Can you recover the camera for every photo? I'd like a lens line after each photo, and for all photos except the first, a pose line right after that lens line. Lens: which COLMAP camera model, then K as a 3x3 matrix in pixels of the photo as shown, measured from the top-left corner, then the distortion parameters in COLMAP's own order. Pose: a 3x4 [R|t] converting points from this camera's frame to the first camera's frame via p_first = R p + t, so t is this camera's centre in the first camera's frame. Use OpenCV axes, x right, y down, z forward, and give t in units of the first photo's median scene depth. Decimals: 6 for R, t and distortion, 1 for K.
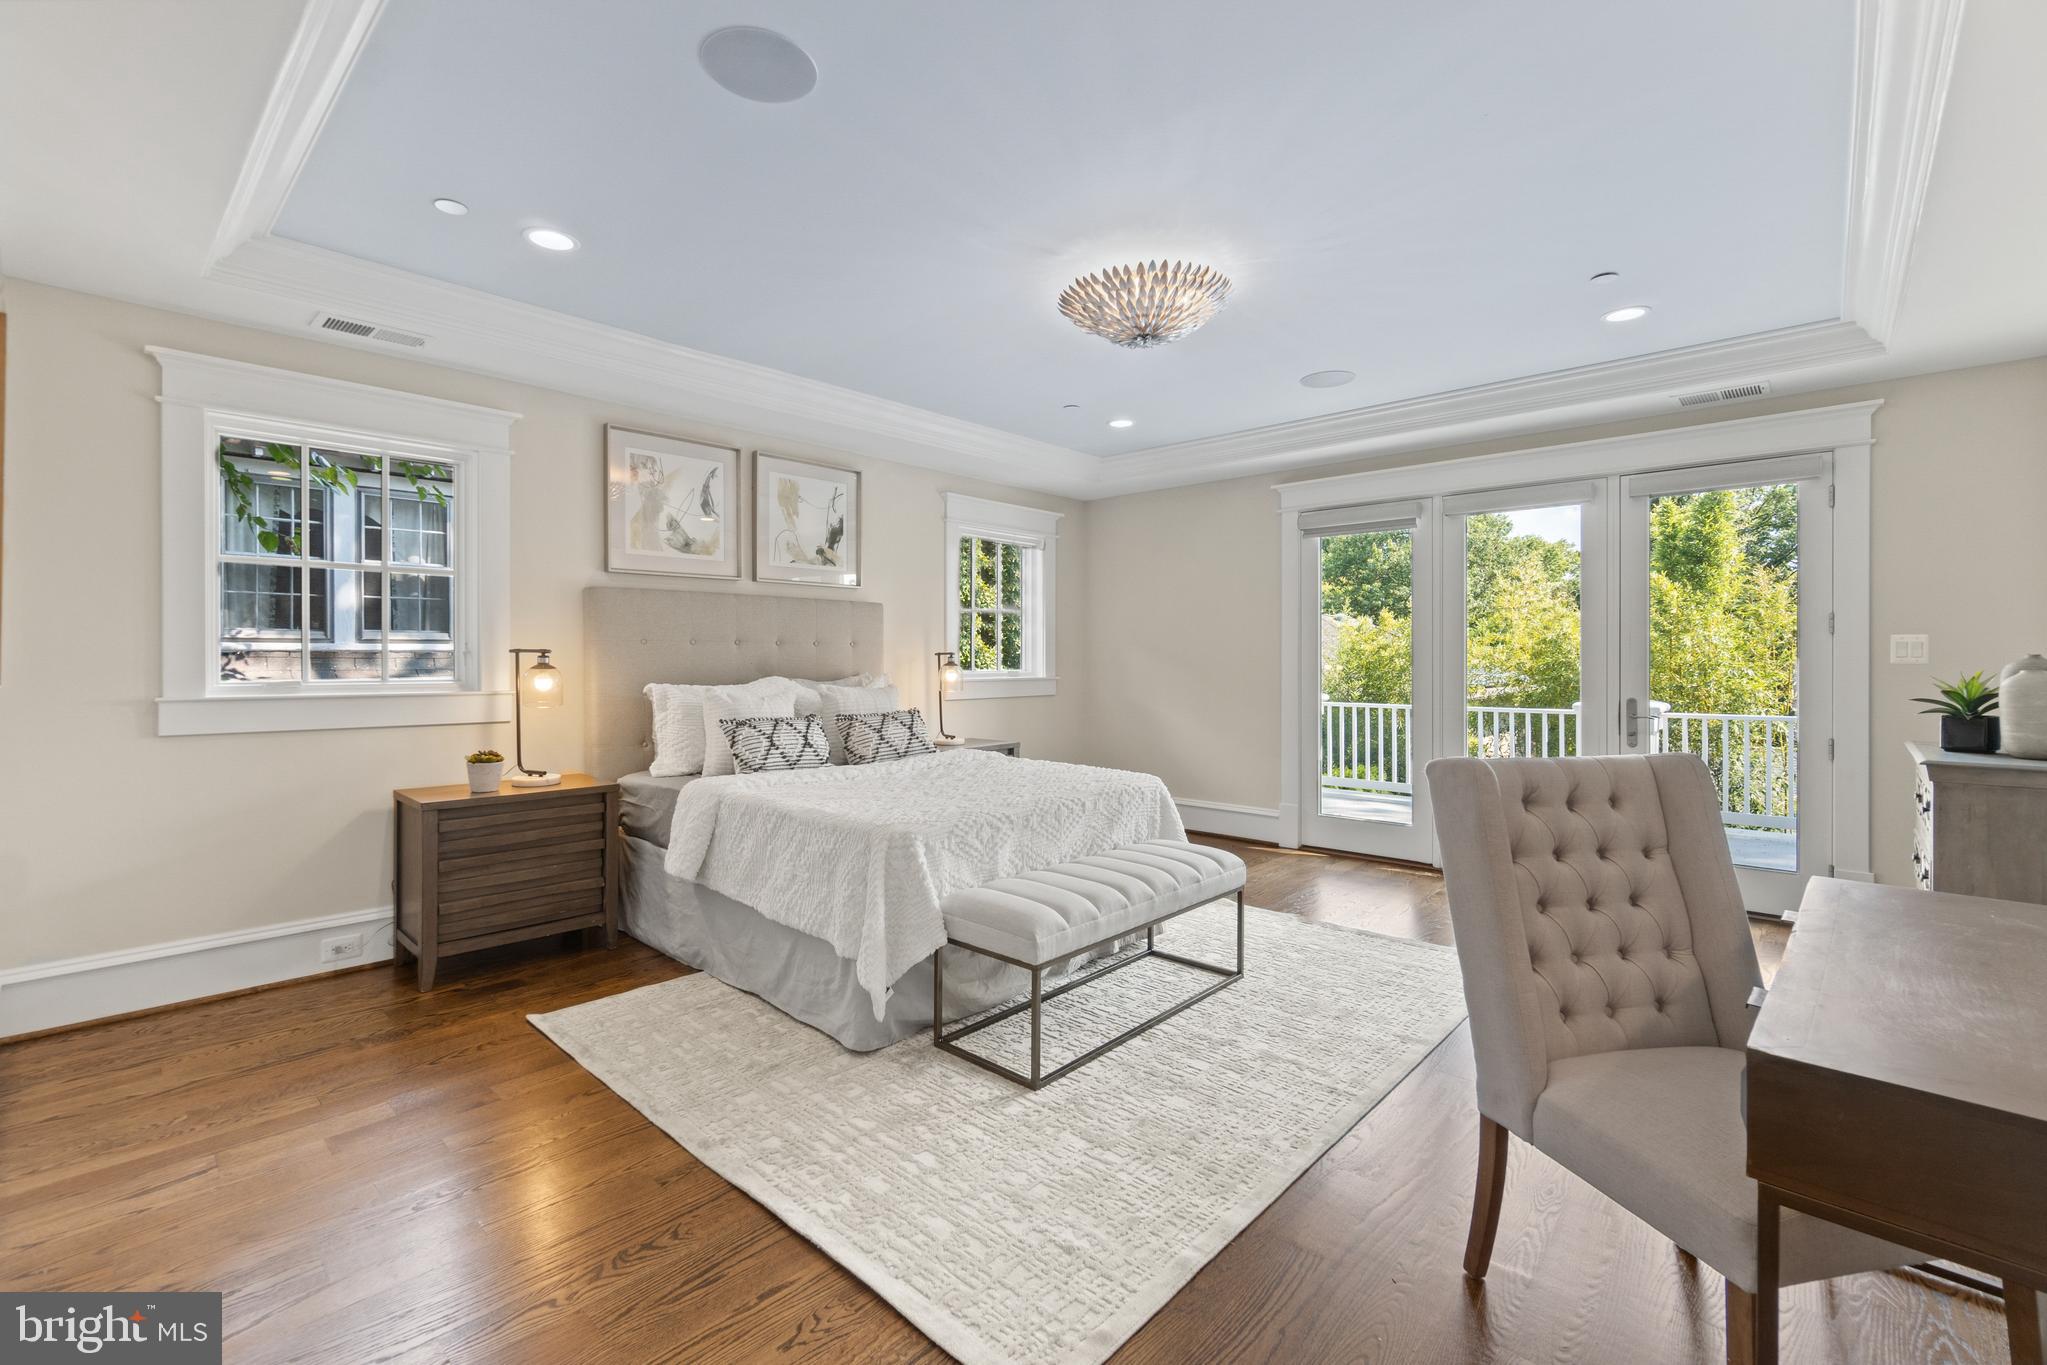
lens RADIAL K [[879.5, 0, 1016.5], [0, 879.5, 664.1], [0, 0, 1]] dist [-0.001427, 0.000474]
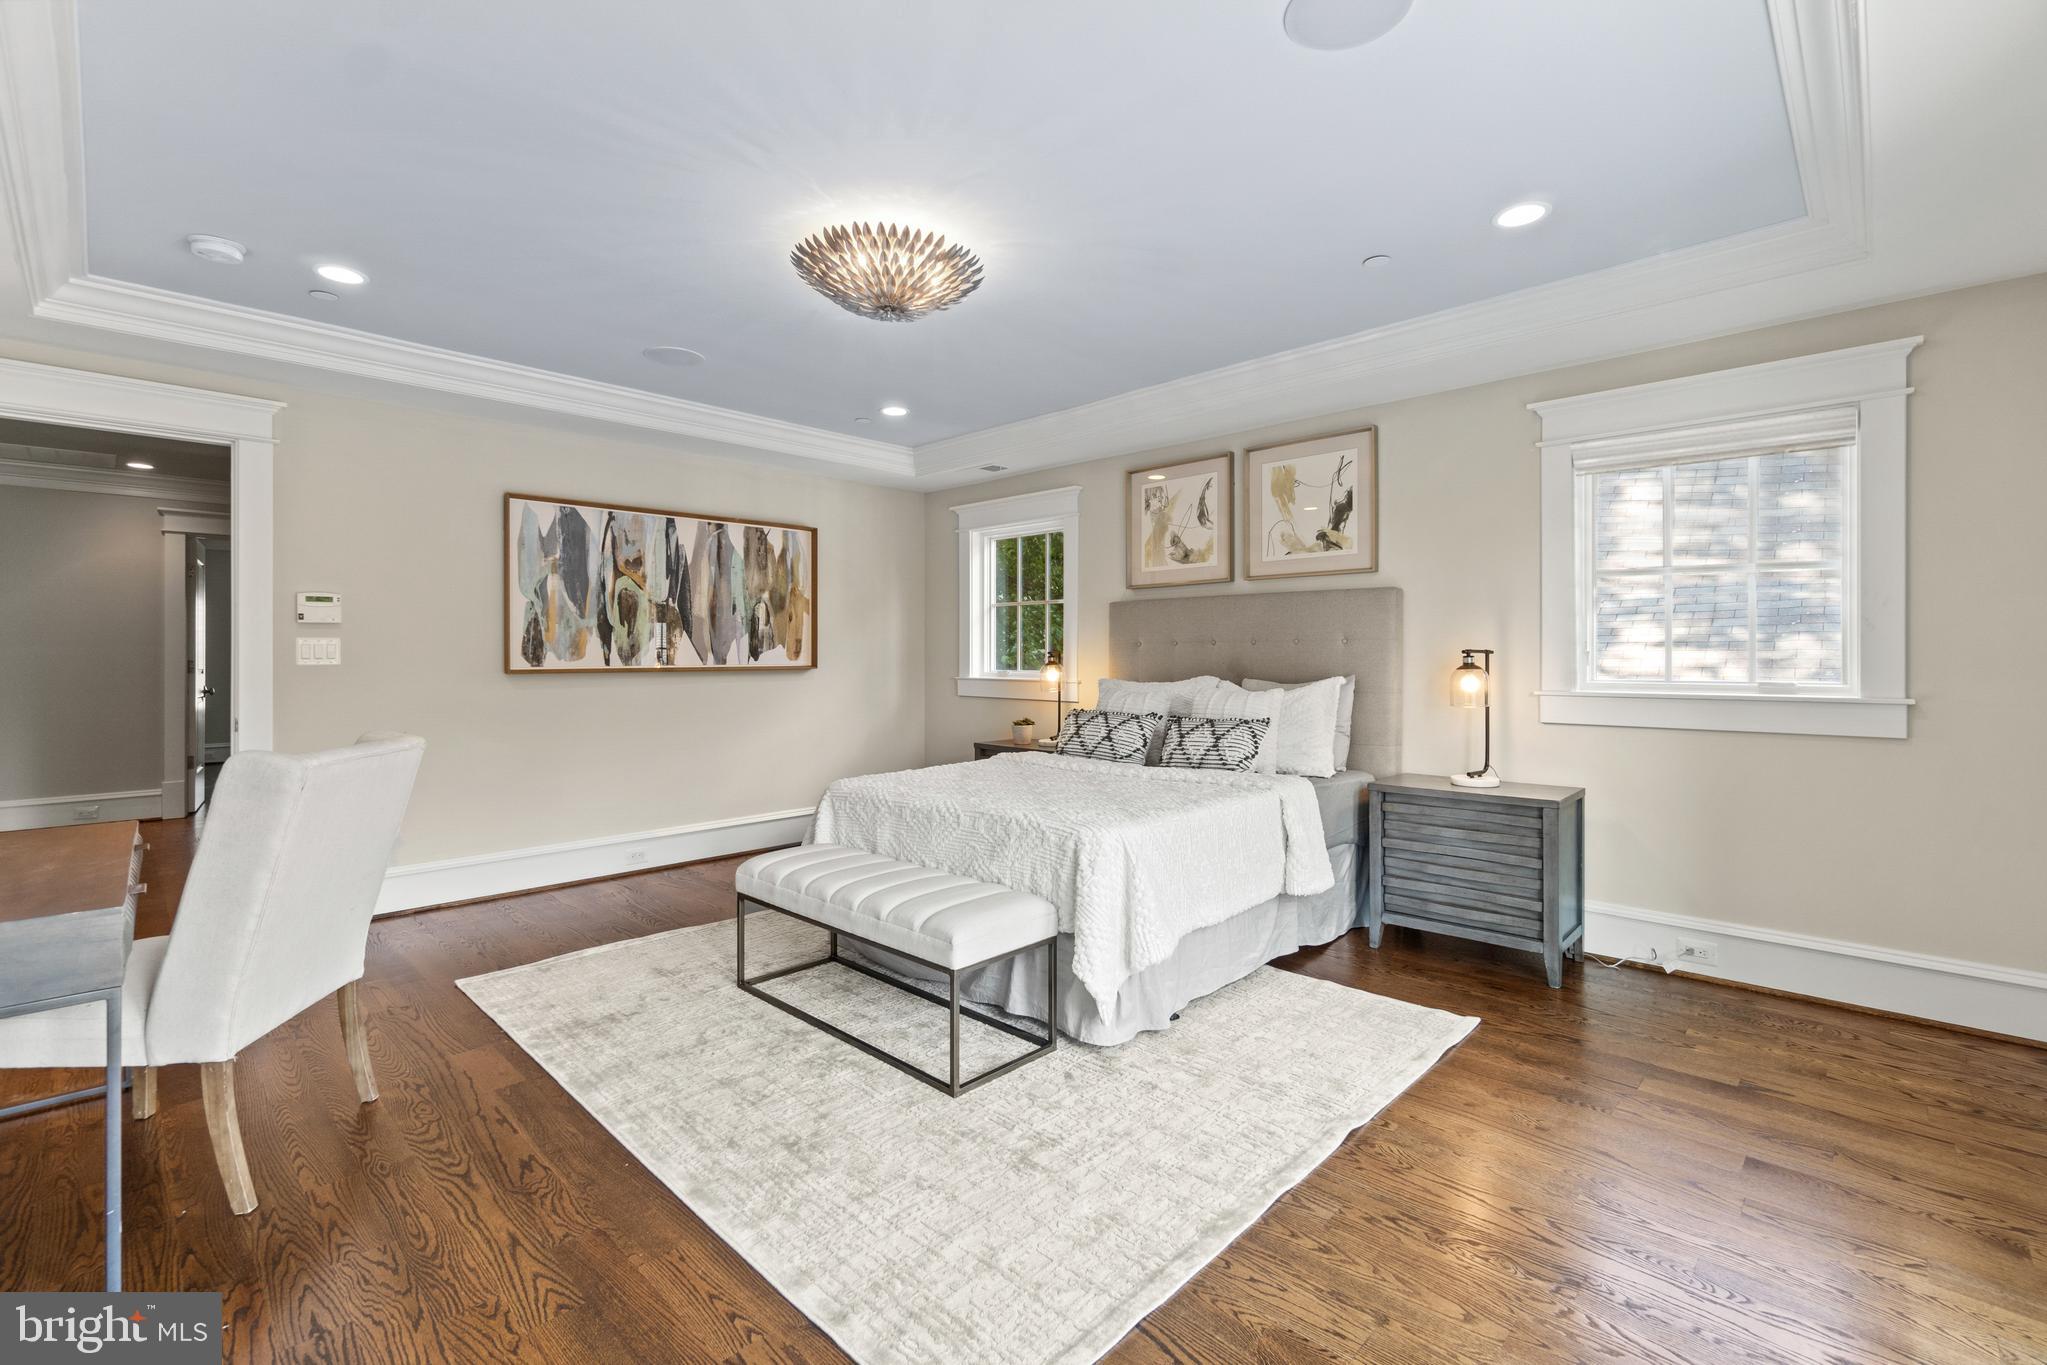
lens RADIAL K [[895.8, 0, 1023.7], [0, 895.8, 648.4], [0, 0, 1]] dist [0.000334, 0.000138]
pose [[-0.022086, -0.010894, -0.999697, 0.741204], [-0.006399, 0.999922, -0.010755, -0.004821], [0.999736, 0.006160, -0.022154, 0.796203]]
